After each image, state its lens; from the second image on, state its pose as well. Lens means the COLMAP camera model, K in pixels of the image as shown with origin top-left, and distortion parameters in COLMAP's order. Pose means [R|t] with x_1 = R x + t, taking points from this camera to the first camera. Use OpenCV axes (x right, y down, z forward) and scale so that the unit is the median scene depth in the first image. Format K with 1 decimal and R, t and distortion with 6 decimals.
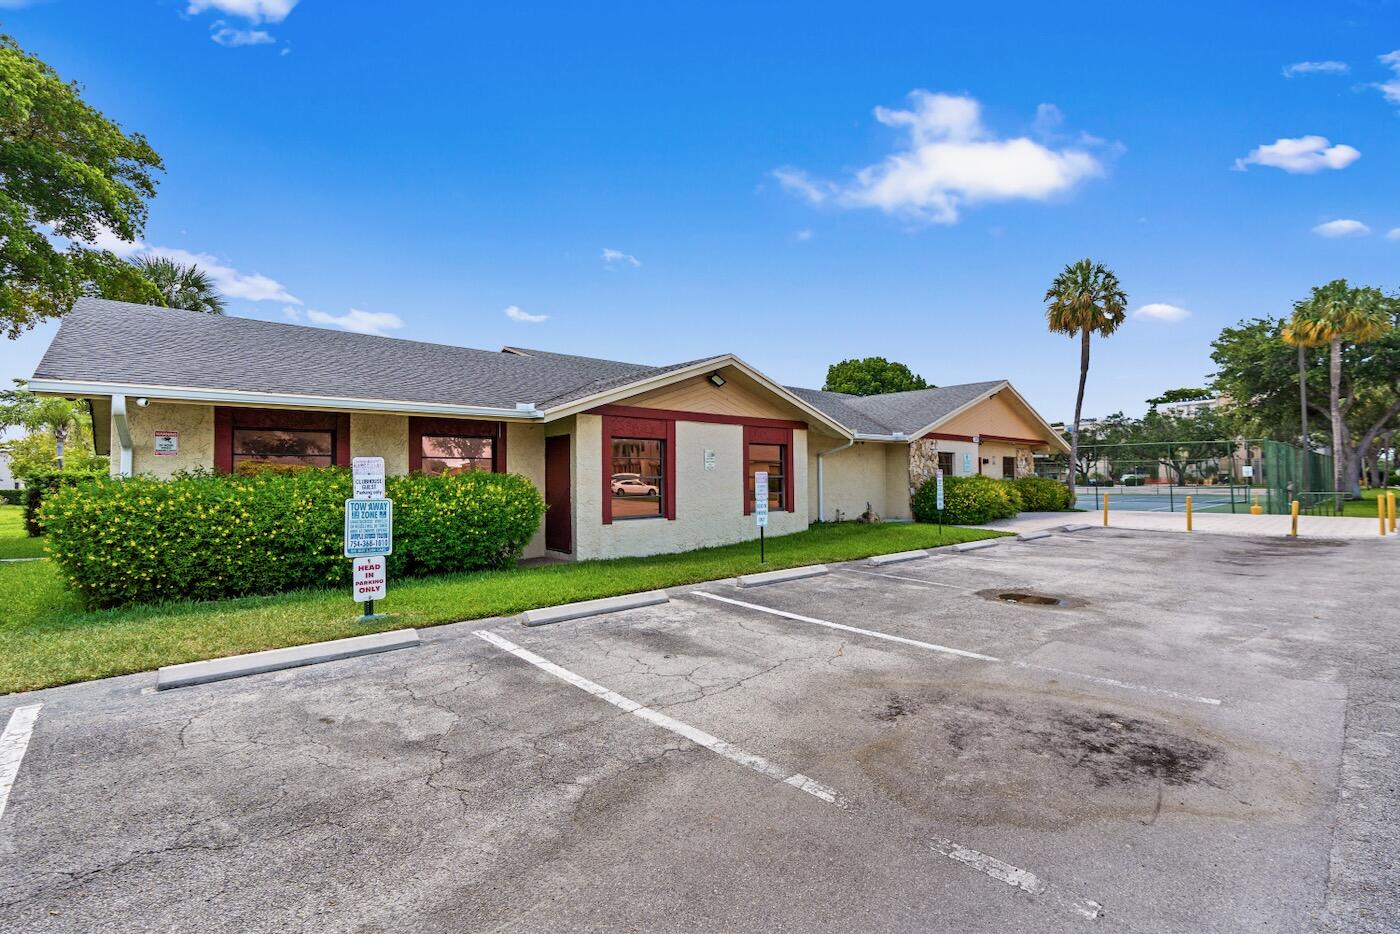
lens RADIAL K [[628.2, 0, 699.3], [0, 628.2, 464.5], [0, 0, 1]] dist [-0.008078, 0.001247]
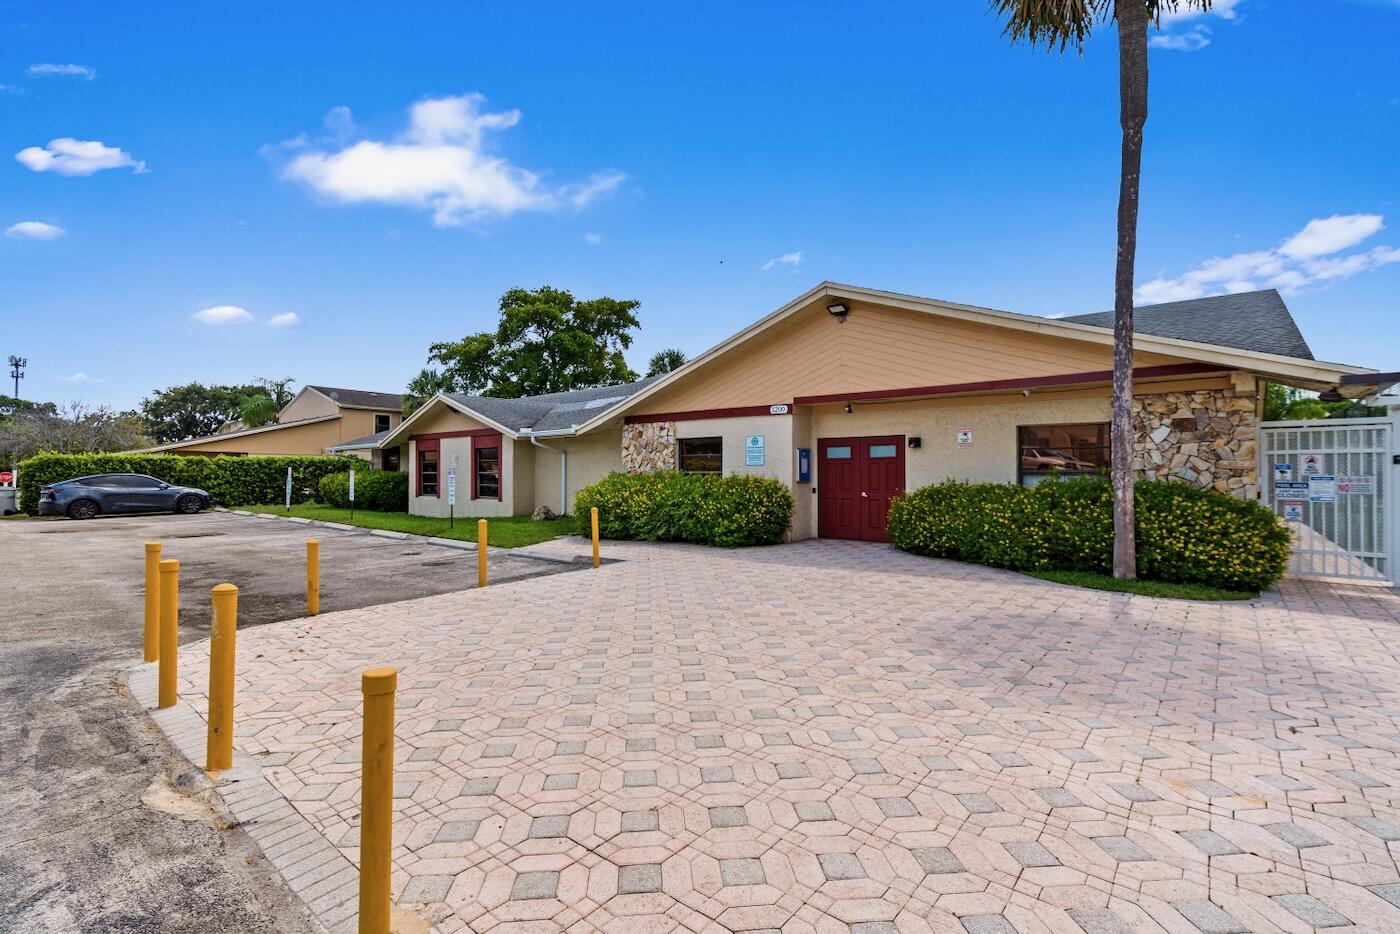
lens RADIAL K [[628.2, 0, 699.3], [0, 628.2, 464.5], [0, 0, 1]] dist [-0.008078, 0.001247]
pose [[0.142688, -0.000505, -0.989768, 1.303253], [0.026917, 0.999632, 0.003370, 0.008667], [0.989402, -0.027122, 0.142649, 1.102186]]
